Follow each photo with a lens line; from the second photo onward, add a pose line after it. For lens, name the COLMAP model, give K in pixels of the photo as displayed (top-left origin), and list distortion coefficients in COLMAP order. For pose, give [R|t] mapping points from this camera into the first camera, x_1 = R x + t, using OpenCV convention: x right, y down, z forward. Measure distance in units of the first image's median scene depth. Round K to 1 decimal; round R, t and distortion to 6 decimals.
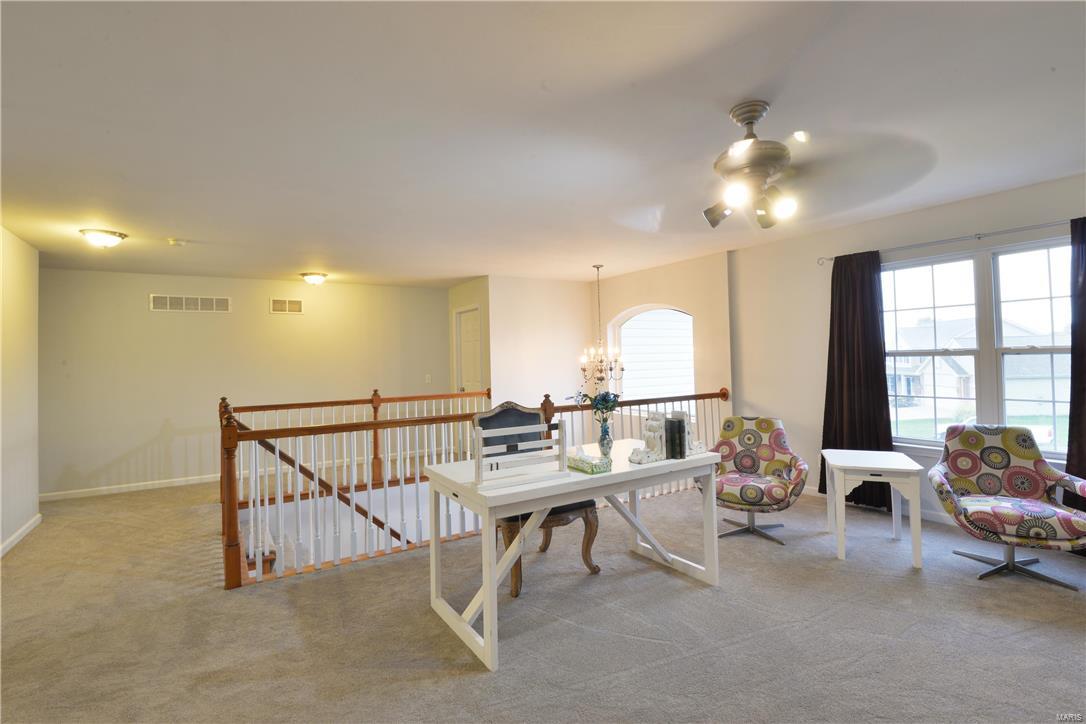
lens RADIAL K [[511.8, 0, 543.0], [0, 511.8, 362.0], [0, 0, 1]] dist [-0.033833, -0.000324]
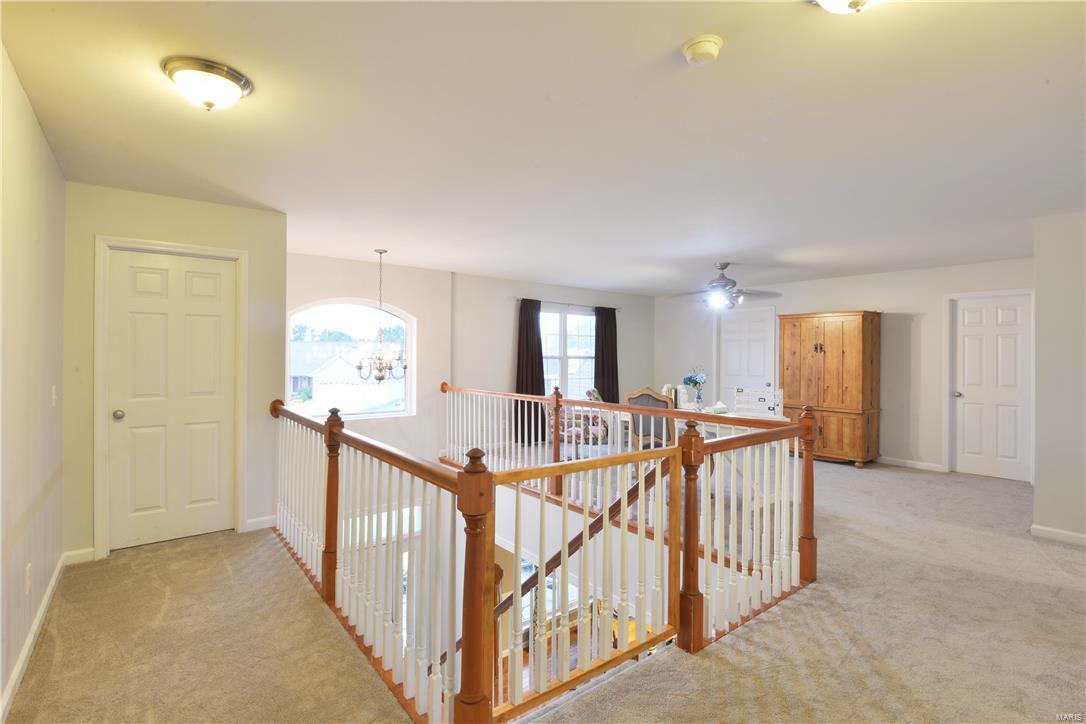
lens RADIAL K [[511.8, 0, 543.0], [0, 511.8, 362.0], [0, 0, 1]] dist [-0.033833, -0.000324]
pose [[-0.091731, -0.003559, 0.995777, -1.154795], [-0.022200, 0.999752, 0.001528, -0.003979], [-0.995536, -0.021966, -0.091788, 1.158318]]
